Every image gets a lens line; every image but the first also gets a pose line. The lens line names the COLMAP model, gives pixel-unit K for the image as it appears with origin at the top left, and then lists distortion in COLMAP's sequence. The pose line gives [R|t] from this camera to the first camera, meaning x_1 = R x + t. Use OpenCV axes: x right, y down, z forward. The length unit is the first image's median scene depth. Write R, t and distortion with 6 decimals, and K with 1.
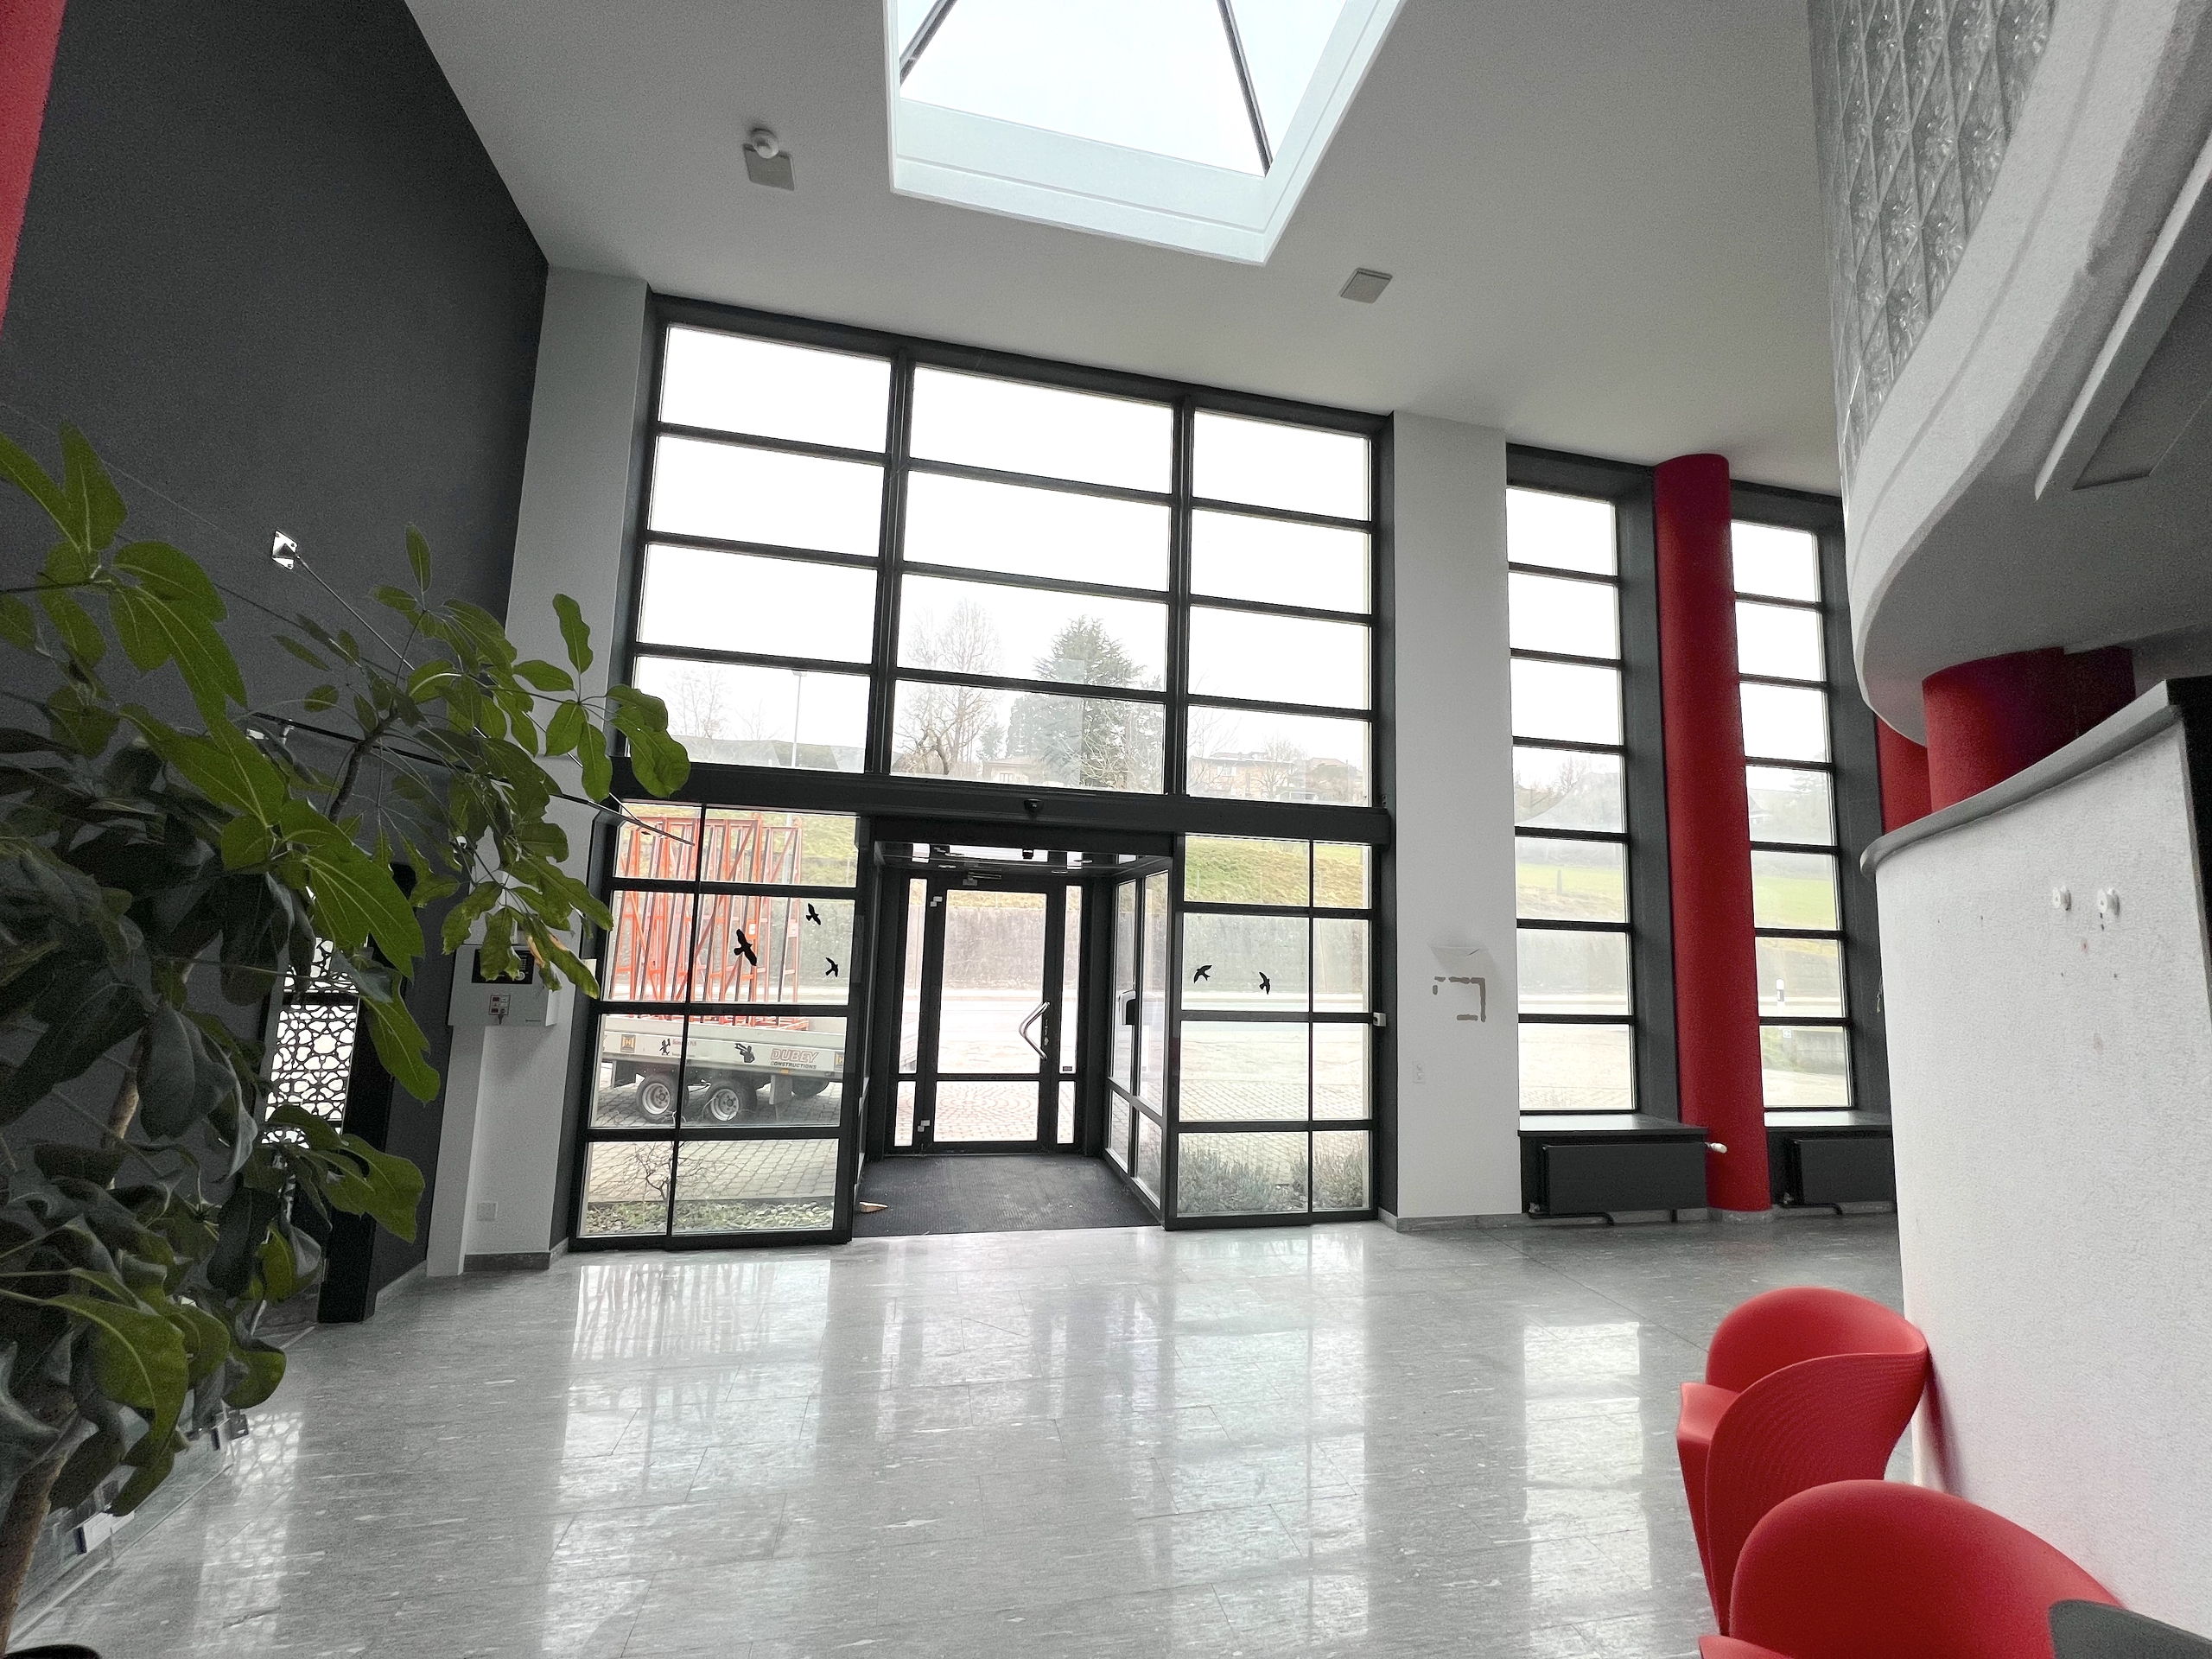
lens RADIAL K [[883.6, 0, 1115.8], [0, 883.6, 827.5], [0, 0, 1]] dist [-0.007272, -0.000292]
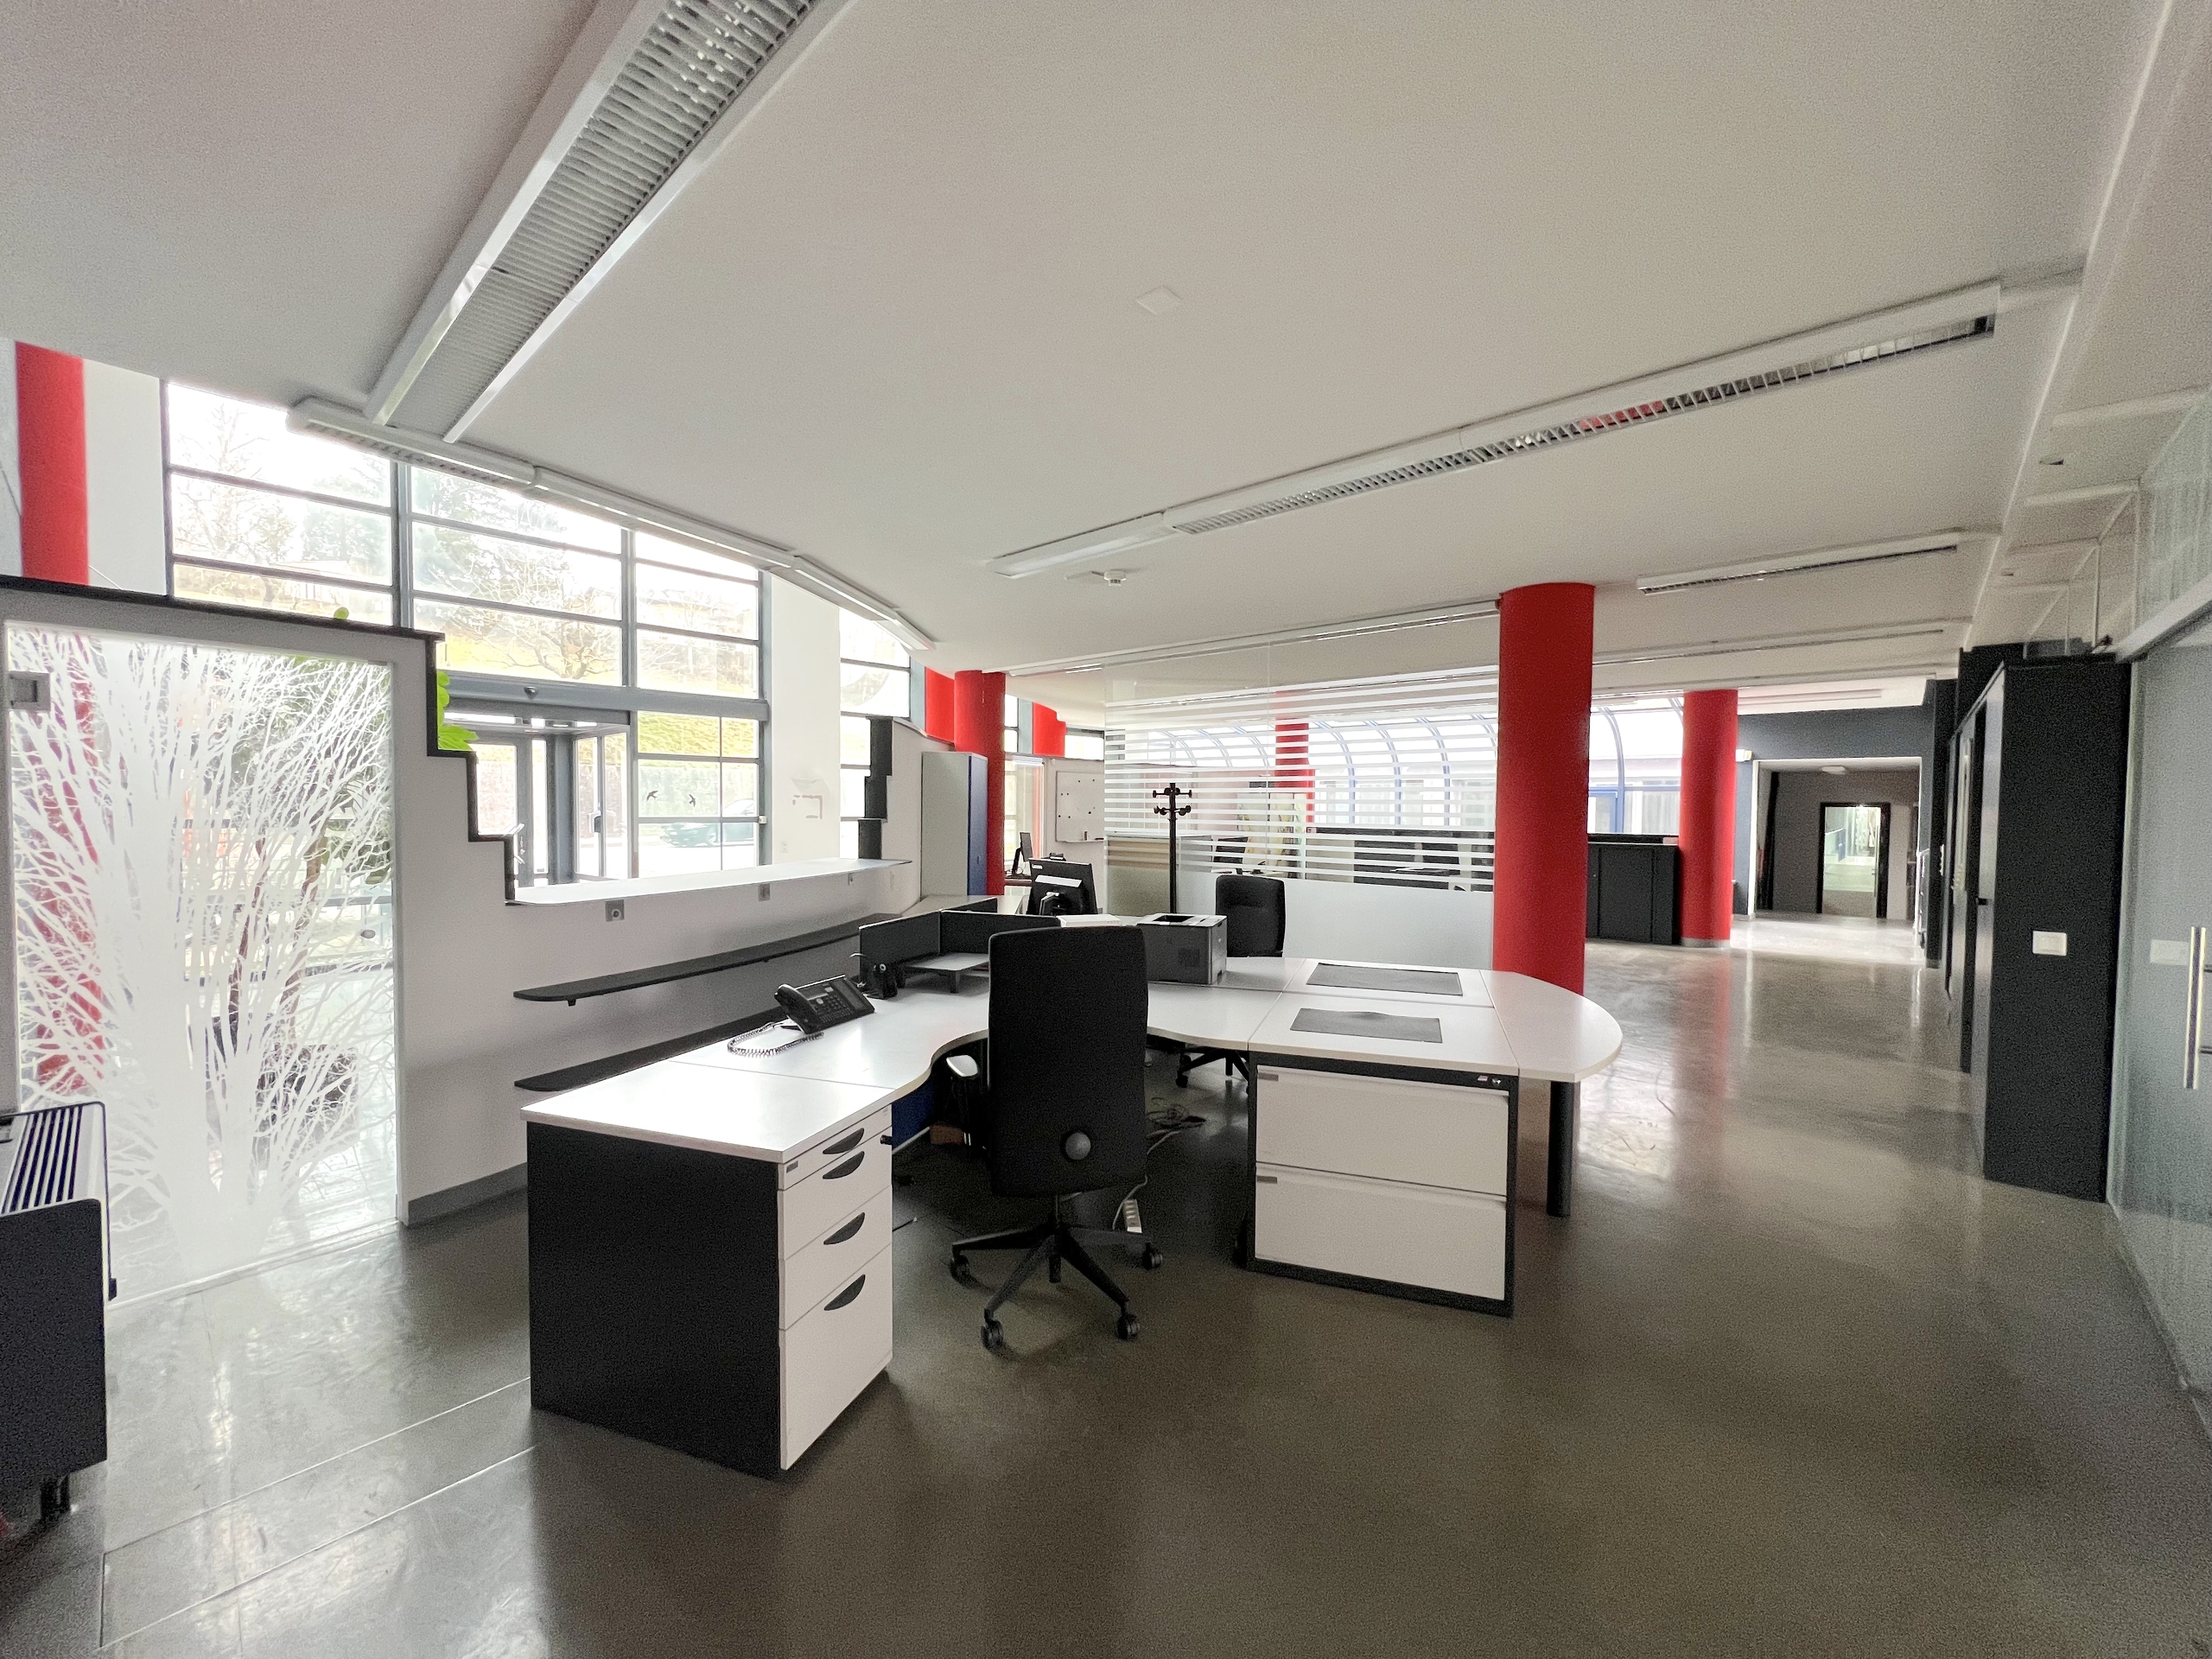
lens RADIAL K [[883.6, 0, 1126.0], [0, 883.6, 826.1], [0, 0, 1]] dist [-0.007272, -0.000292]
pose [[0.804834, -0.041876, 0.592021, -0.162064], [-0.052654, 0.988536, 0.141505, -0.058532], [-0.591160, -0.145060, 0.793402, -0.827064]]
